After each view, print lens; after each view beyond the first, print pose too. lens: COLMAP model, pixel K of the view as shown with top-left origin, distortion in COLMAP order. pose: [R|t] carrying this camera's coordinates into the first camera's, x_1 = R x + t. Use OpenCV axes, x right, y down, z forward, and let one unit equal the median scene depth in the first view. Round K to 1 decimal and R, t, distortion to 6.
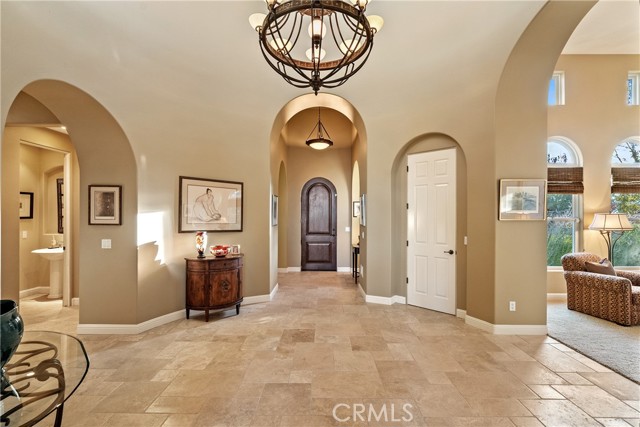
lens RADIAL K [[293.4, 0, 320.8], [0, 293.4, 210.9], [0, 0, 1]] dist [-0.001158, -0.000323]
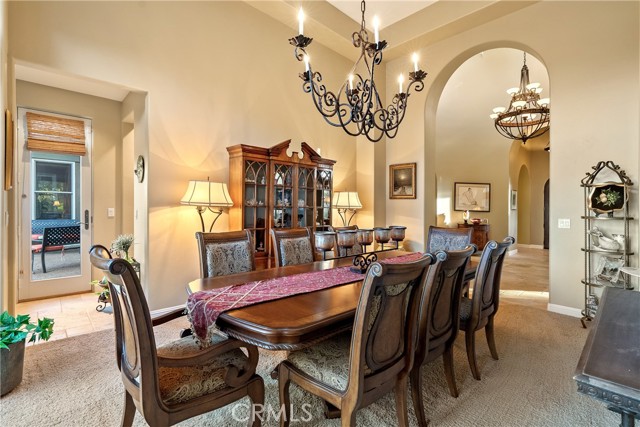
lens RADIAL K [[293.4, 0, 326.6], [0, 293.4, 203.1], [0, 0, 1]] dist [-0.001158, -0.000323]
pose [[0.697821, 0.001237, -0.716272, 0.345164], [-0.005470, 0.999979, -0.003602, 0.034993], [0.716252, 0.006432, 0.697812, -1.030917]]
